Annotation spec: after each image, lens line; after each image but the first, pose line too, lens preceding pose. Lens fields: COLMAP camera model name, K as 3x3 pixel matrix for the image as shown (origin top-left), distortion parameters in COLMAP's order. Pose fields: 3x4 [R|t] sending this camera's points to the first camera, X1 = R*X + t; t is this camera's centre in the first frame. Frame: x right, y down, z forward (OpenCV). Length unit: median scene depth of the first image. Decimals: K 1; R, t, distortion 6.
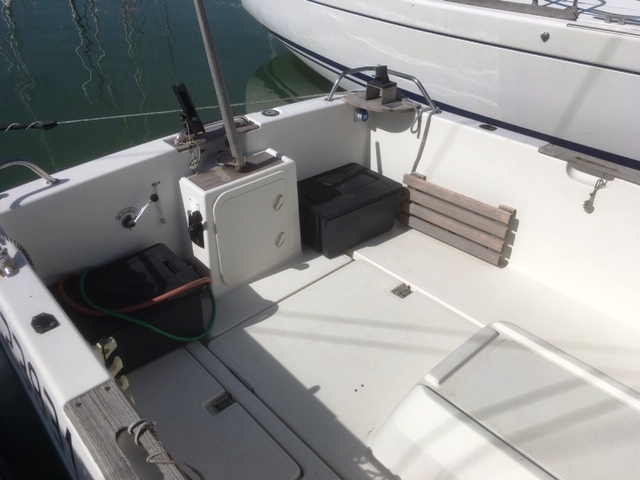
lens RADIAL K [[540.5, 0, 320.5], [0, 540.5, 241.2], [0, 0, 1]] dist [0.093870, -0.082970]
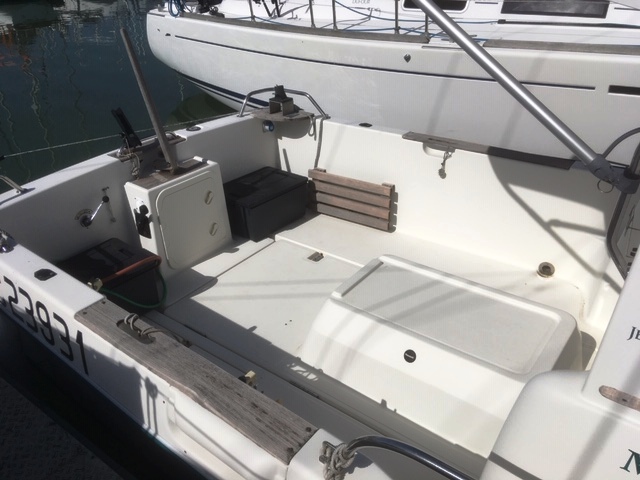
lens RADIAL K [[540.5, 0, 319.0], [0, 540.5, 240.9], [0, 0, 1]] dist [0.093870, -0.082970]
pose [[0.984908, -0.114942, 0.129403, -0.001051], [0.123742, 0.990368, -0.062124, 0.141295], [-0.121016, 0.077199, 0.989644, -0.260006]]
